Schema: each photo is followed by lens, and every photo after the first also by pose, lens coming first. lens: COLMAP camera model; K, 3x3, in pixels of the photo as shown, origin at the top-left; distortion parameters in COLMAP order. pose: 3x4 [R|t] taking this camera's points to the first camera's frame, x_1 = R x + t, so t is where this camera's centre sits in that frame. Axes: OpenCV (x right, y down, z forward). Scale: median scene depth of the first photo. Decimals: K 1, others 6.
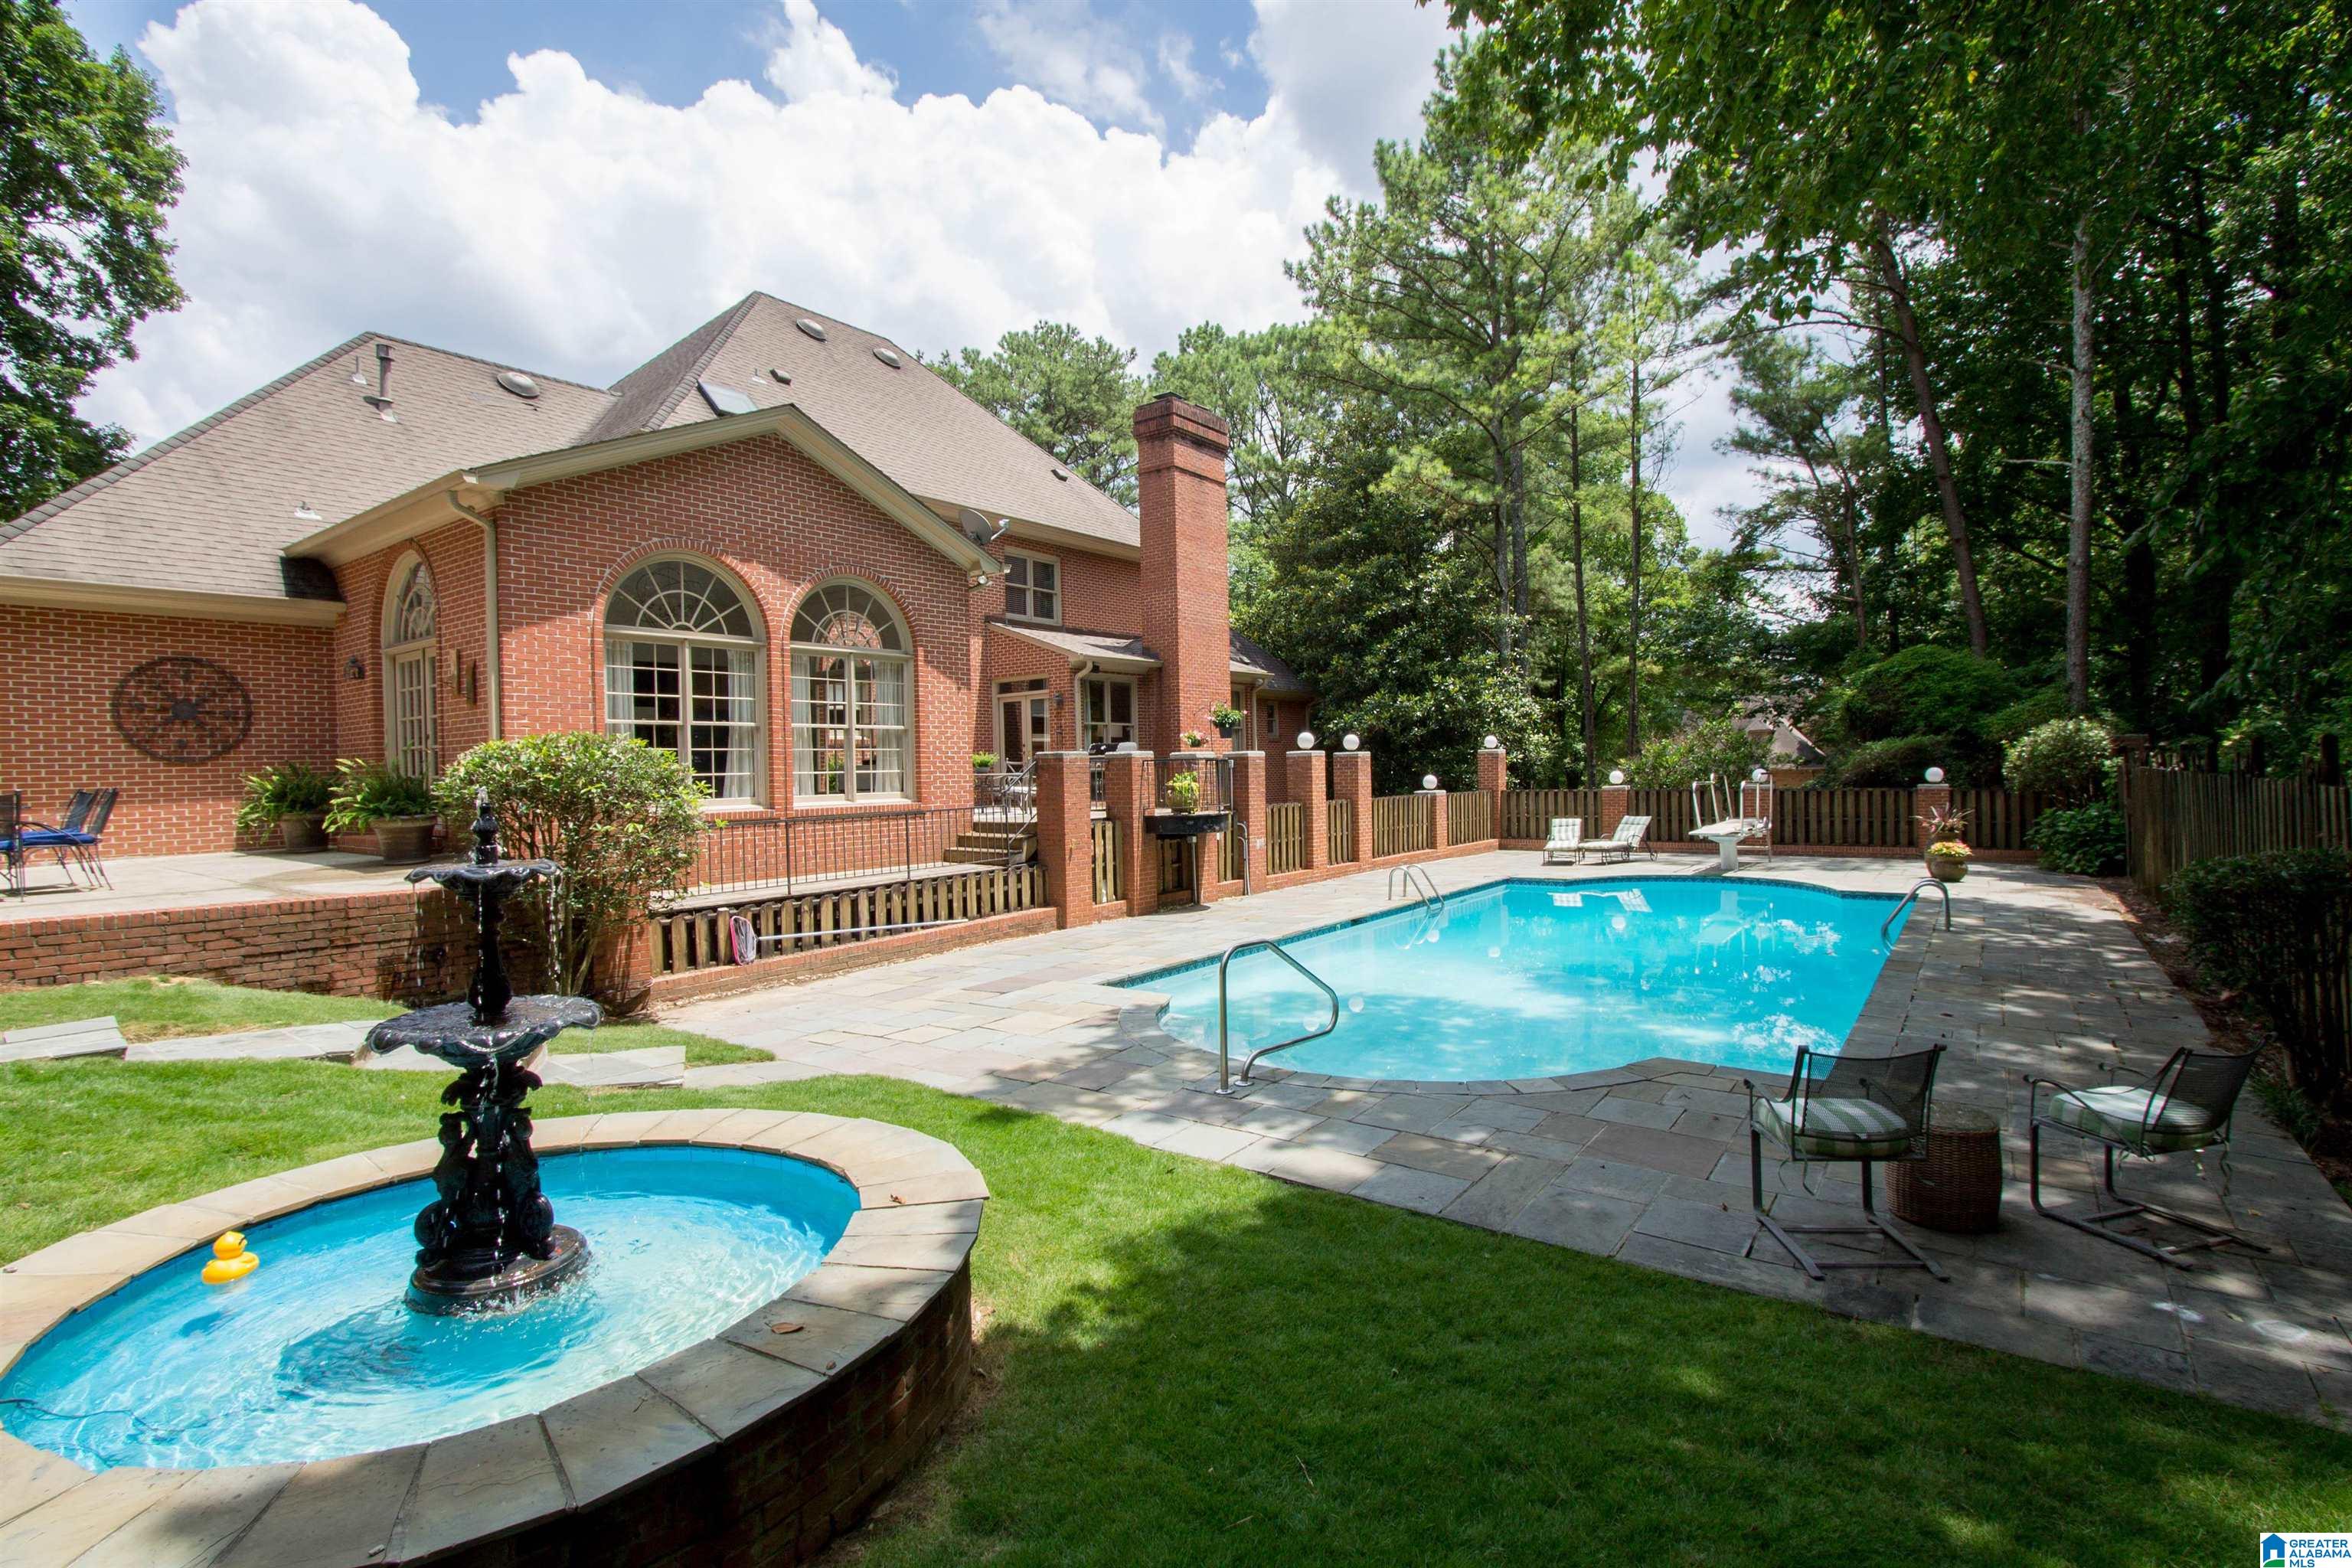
lens RADIAL K [[1094.7, 0, 1185.0], [0, 1094.7, 779.1], [0, 0, 1]] dist [-0.017601, 0.000633]
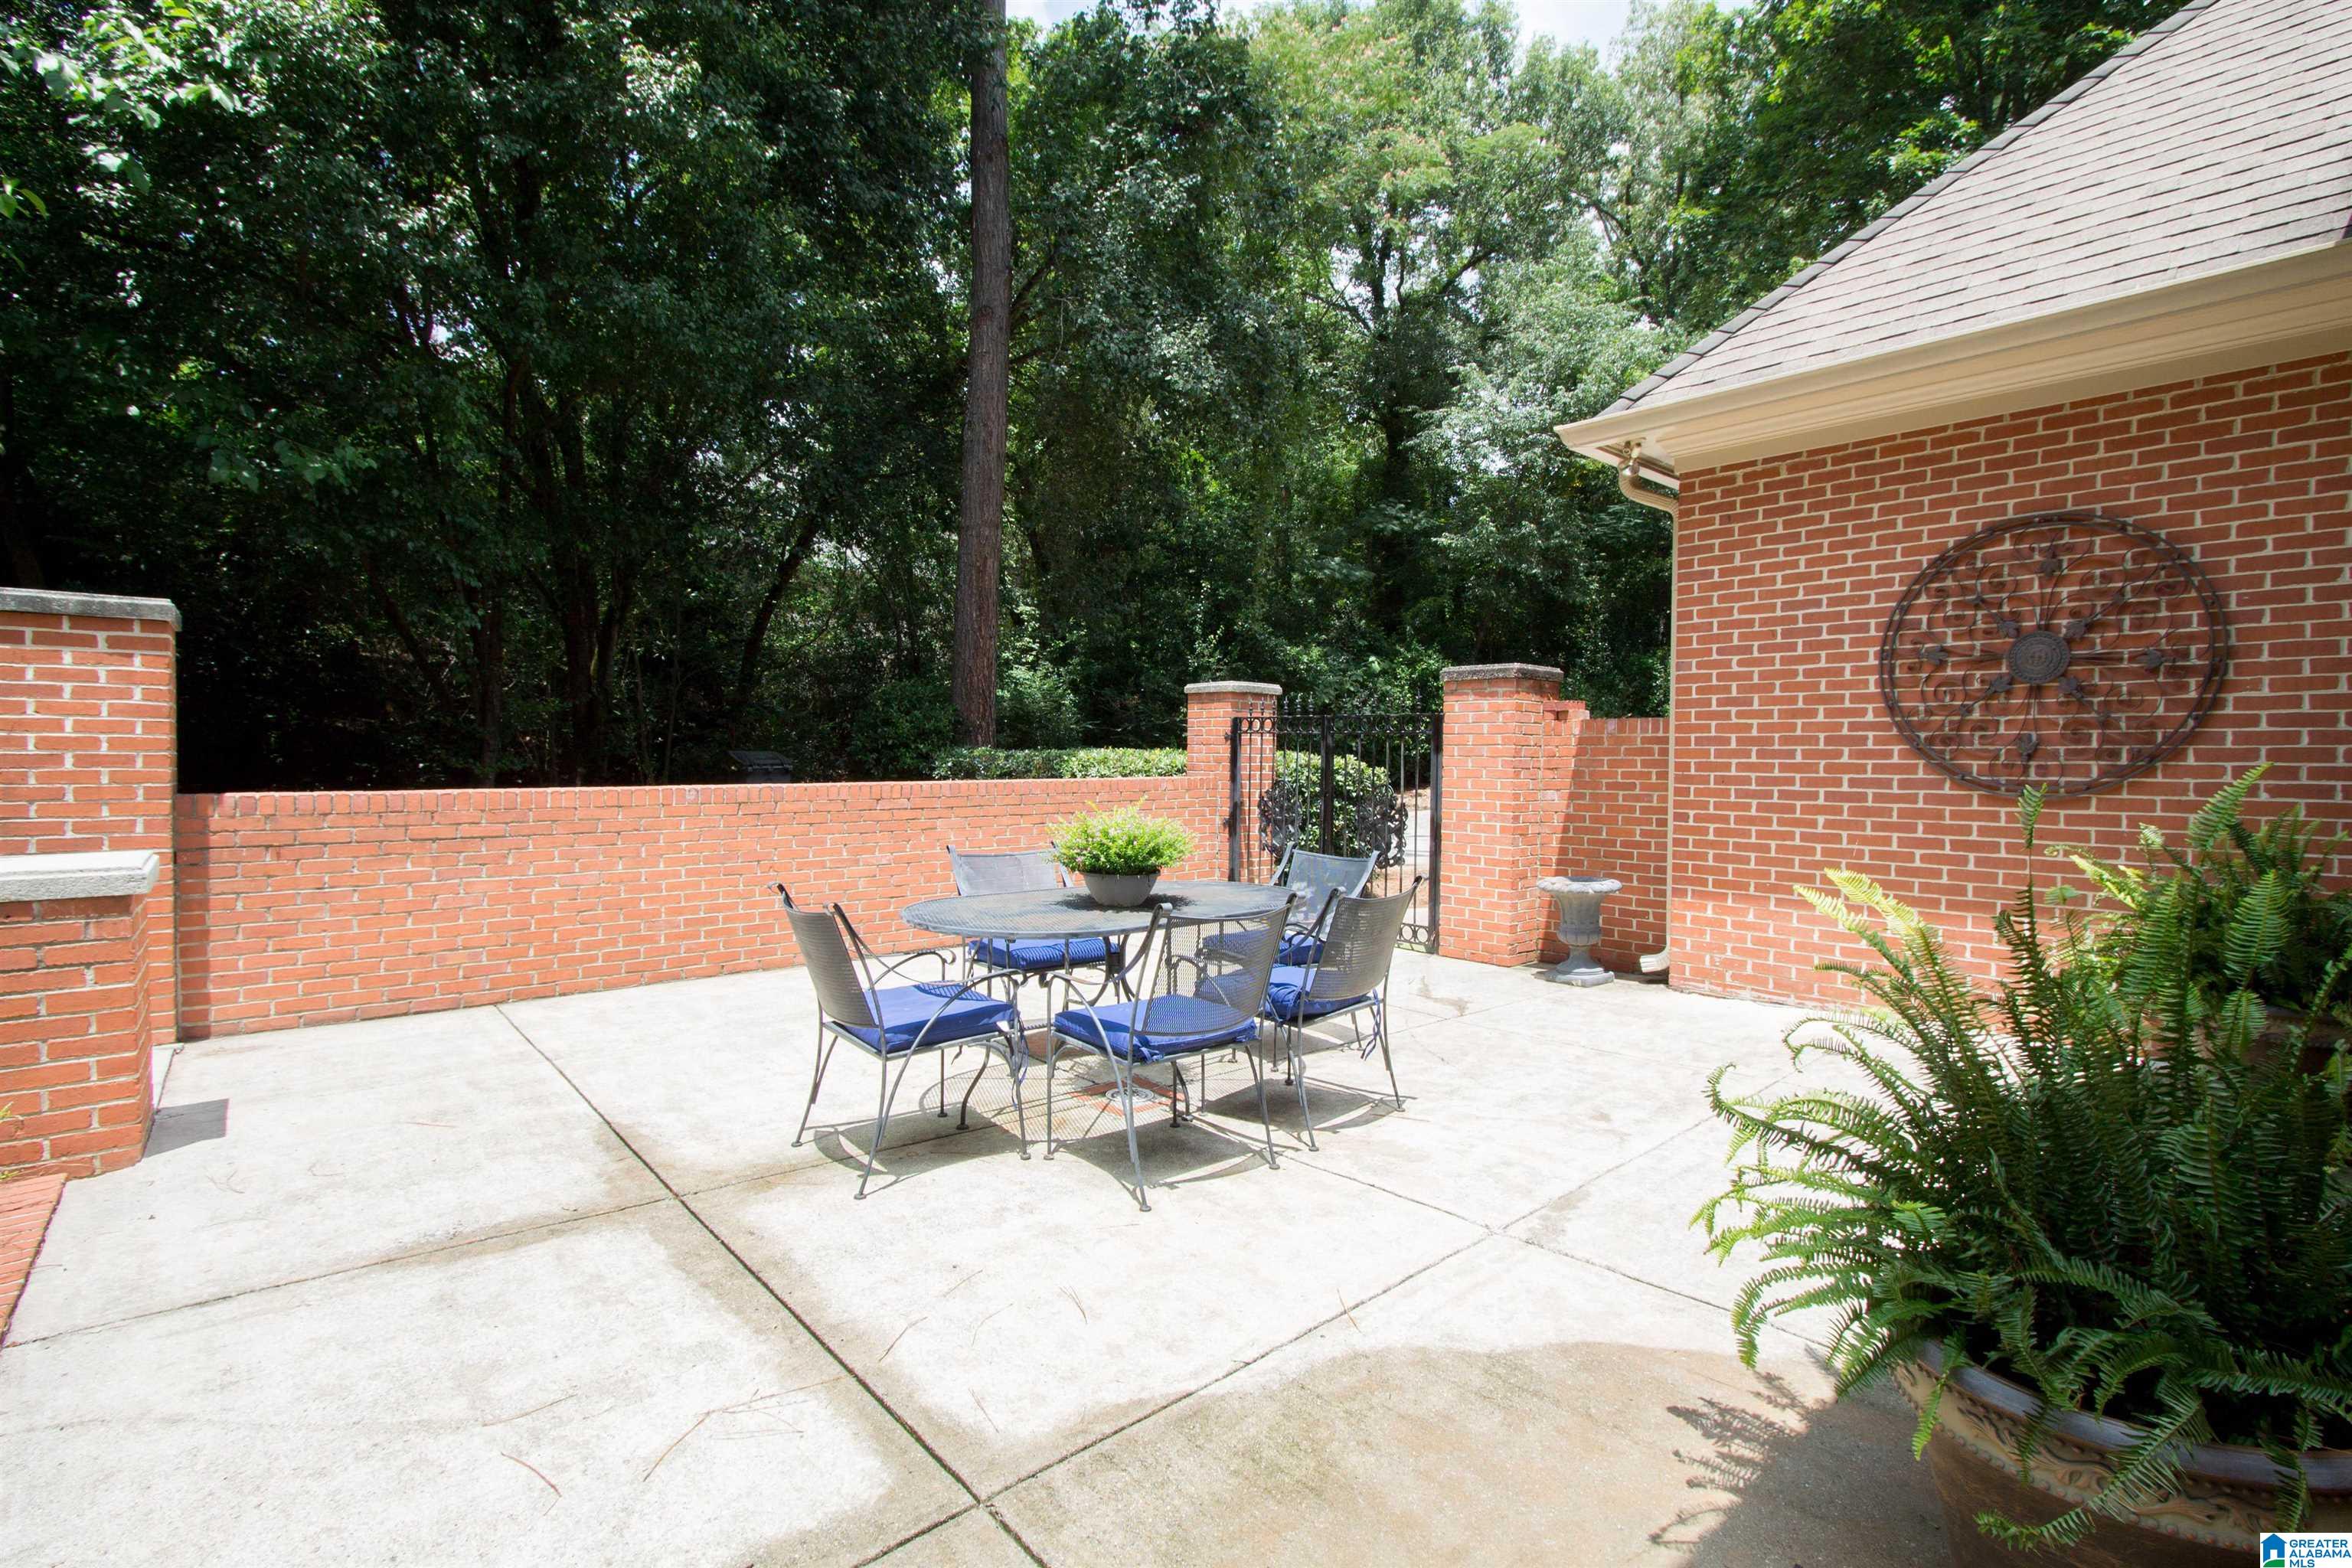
lens RADIAL K [[1094.7, 0, 1192.3], [0, 1094.7, 789.0], [0, 0, 1]] dist [-0.017601, 0.000633]
pose [[-0.205013, 0.047219, -0.977620, -0.478963], [-0.020719, 0.998402, 0.052567, -0.030470], [0.978540, 0.031032, -0.203707, 0.762668]]
